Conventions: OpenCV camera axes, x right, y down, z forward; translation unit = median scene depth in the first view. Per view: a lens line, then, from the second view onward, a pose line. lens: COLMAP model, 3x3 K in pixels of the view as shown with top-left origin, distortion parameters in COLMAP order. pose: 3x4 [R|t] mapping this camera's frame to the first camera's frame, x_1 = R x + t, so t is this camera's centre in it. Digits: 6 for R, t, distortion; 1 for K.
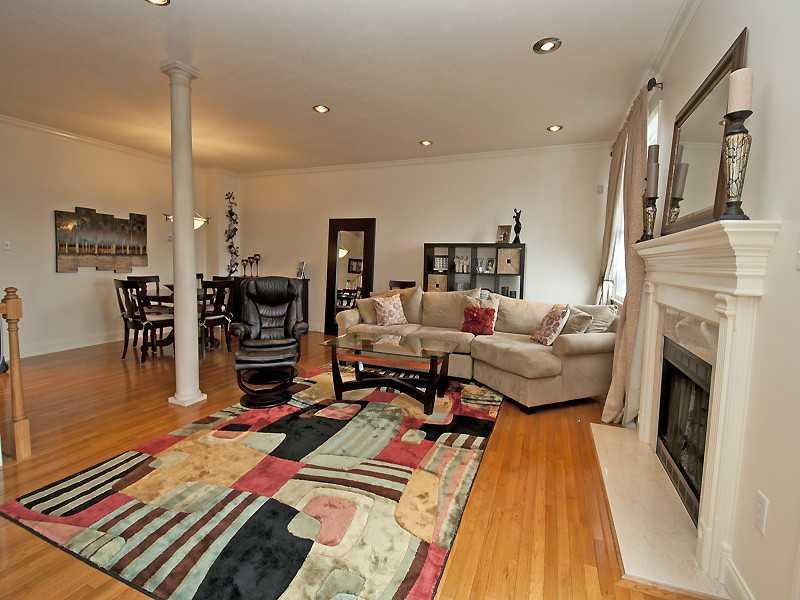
lens RADIAL K [[356.5, 0, 404.2], [0, 356.5, 288.0], [0, 0, 1]] dist [0.016470, -0.023042]
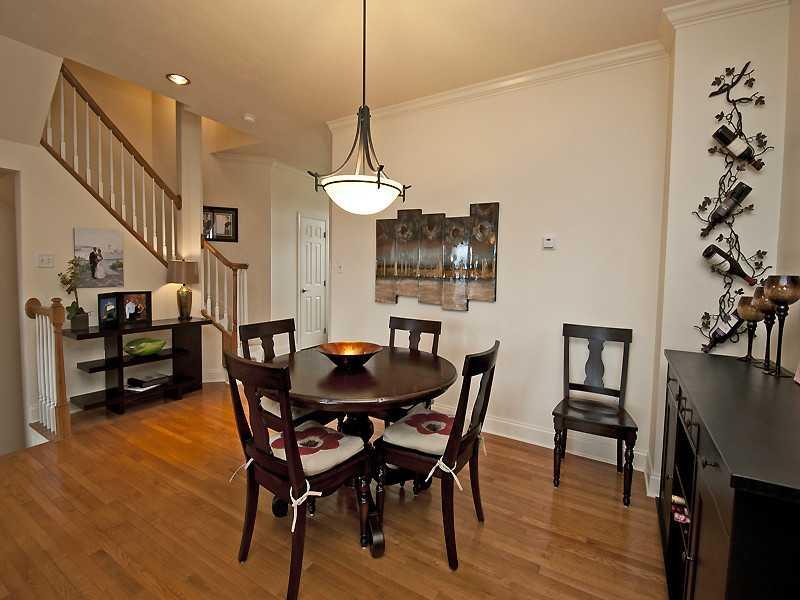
lens RADIAL K [[356.5, 0, 404.2], [0, 356.5, 288.0], [0, 0, 1]] dist [0.016470, -0.023042]
pose [[-0.133984, 0.014527, -0.990877, -0.232395], [-0.100649, 0.994523, 0.028190, -0.098051], [0.985859, 0.103508, -0.131788, 1.124214]]
